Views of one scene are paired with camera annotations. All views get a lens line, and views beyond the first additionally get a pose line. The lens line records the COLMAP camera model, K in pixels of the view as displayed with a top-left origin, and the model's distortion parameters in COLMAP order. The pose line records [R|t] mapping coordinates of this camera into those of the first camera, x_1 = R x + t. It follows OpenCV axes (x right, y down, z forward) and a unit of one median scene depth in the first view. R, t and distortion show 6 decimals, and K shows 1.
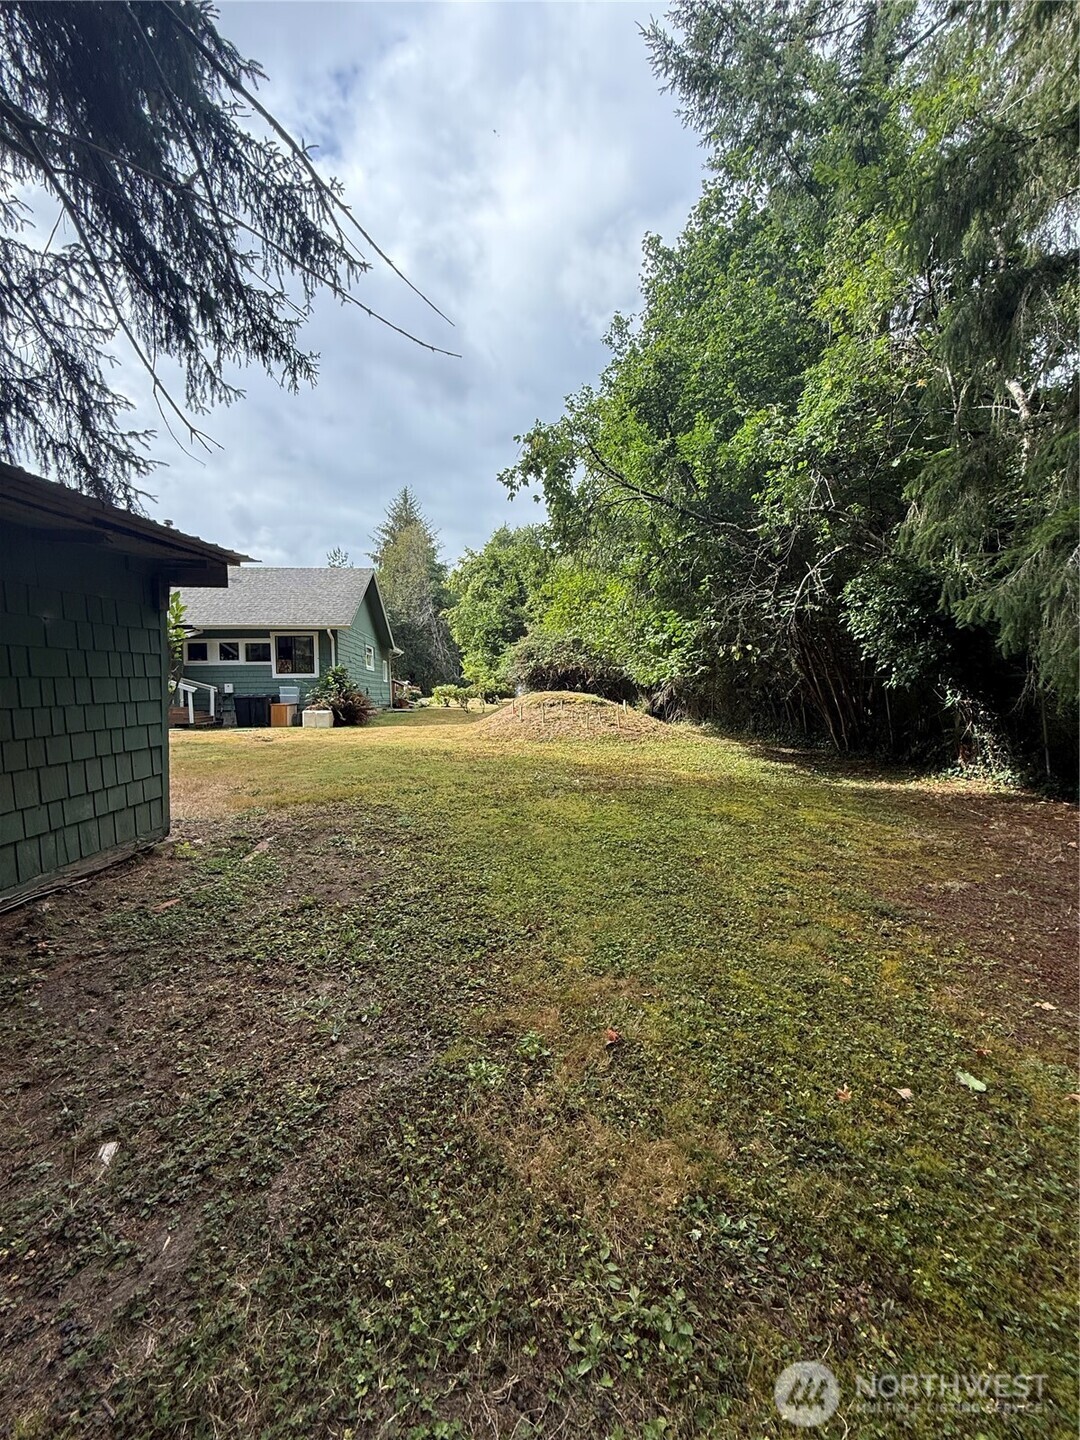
lens RADIAL K [[577.3, 0, 542.4], [0, 577.3, 721.7], [0, 0, 1]] dist [-0.000449, -0.000017]
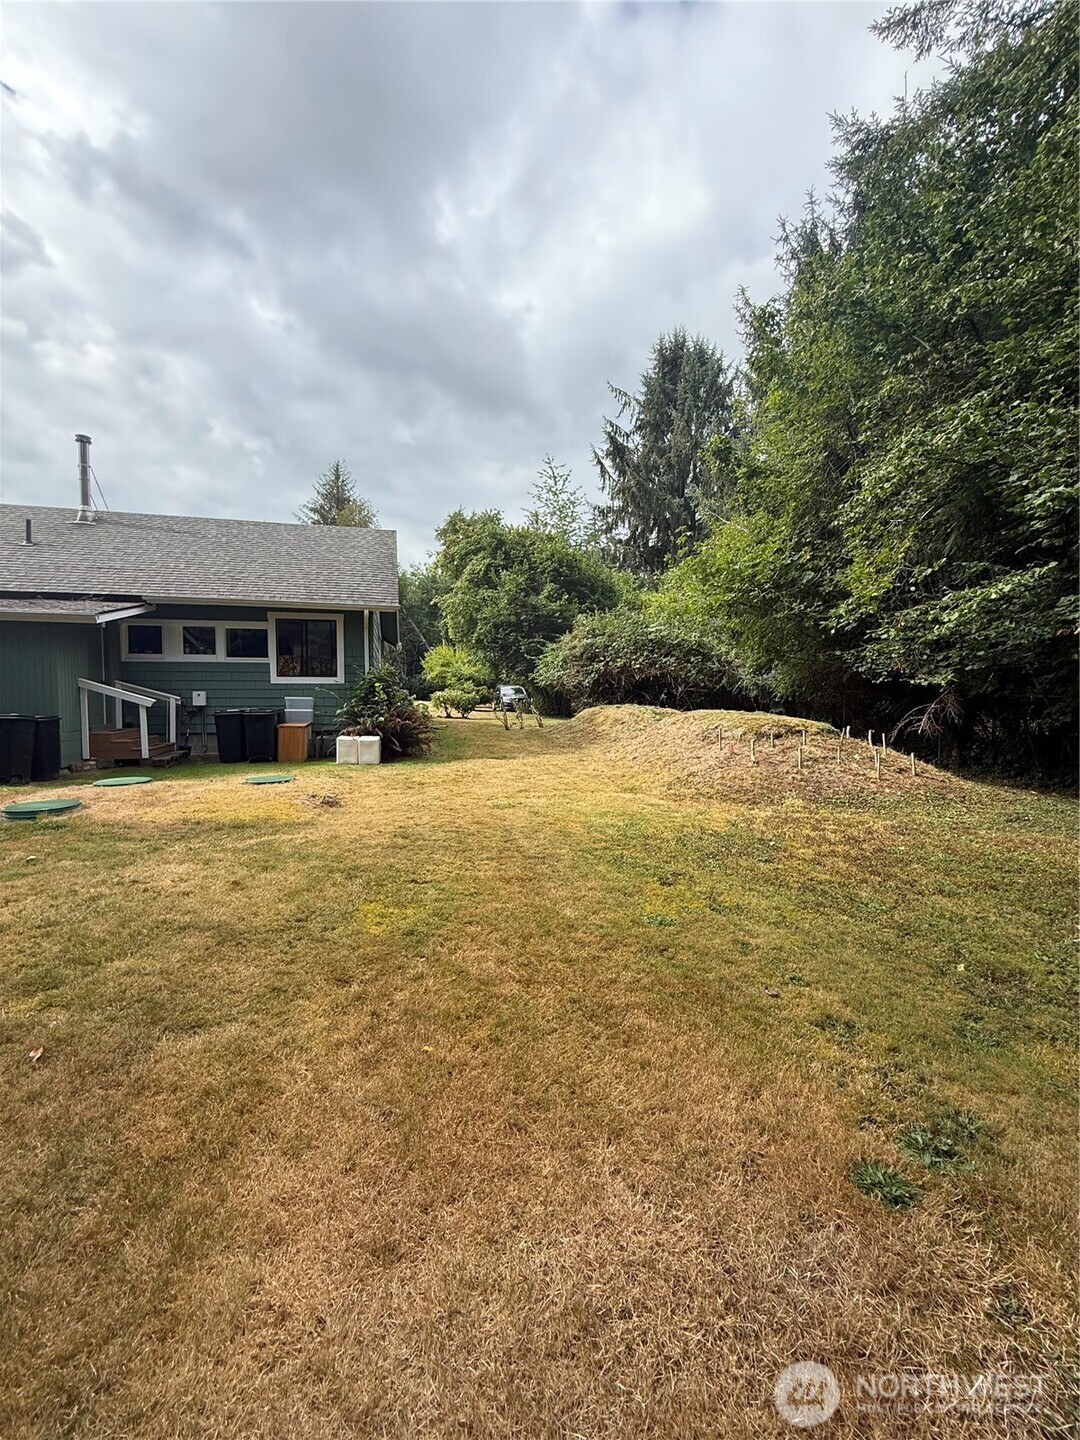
lens RADIAL K [[577.3, 0, 537.7], [0, 577.3, 716.2], [0, 0, 1]] dist [-0.000449, -0.000017]
pose [[0.988298, 0.006577, 0.152392, -0.269856], [-0.005205, 0.999942, -0.009403, -0.033860], [-0.152445, 0.008500, 0.988275, 0.314835]]
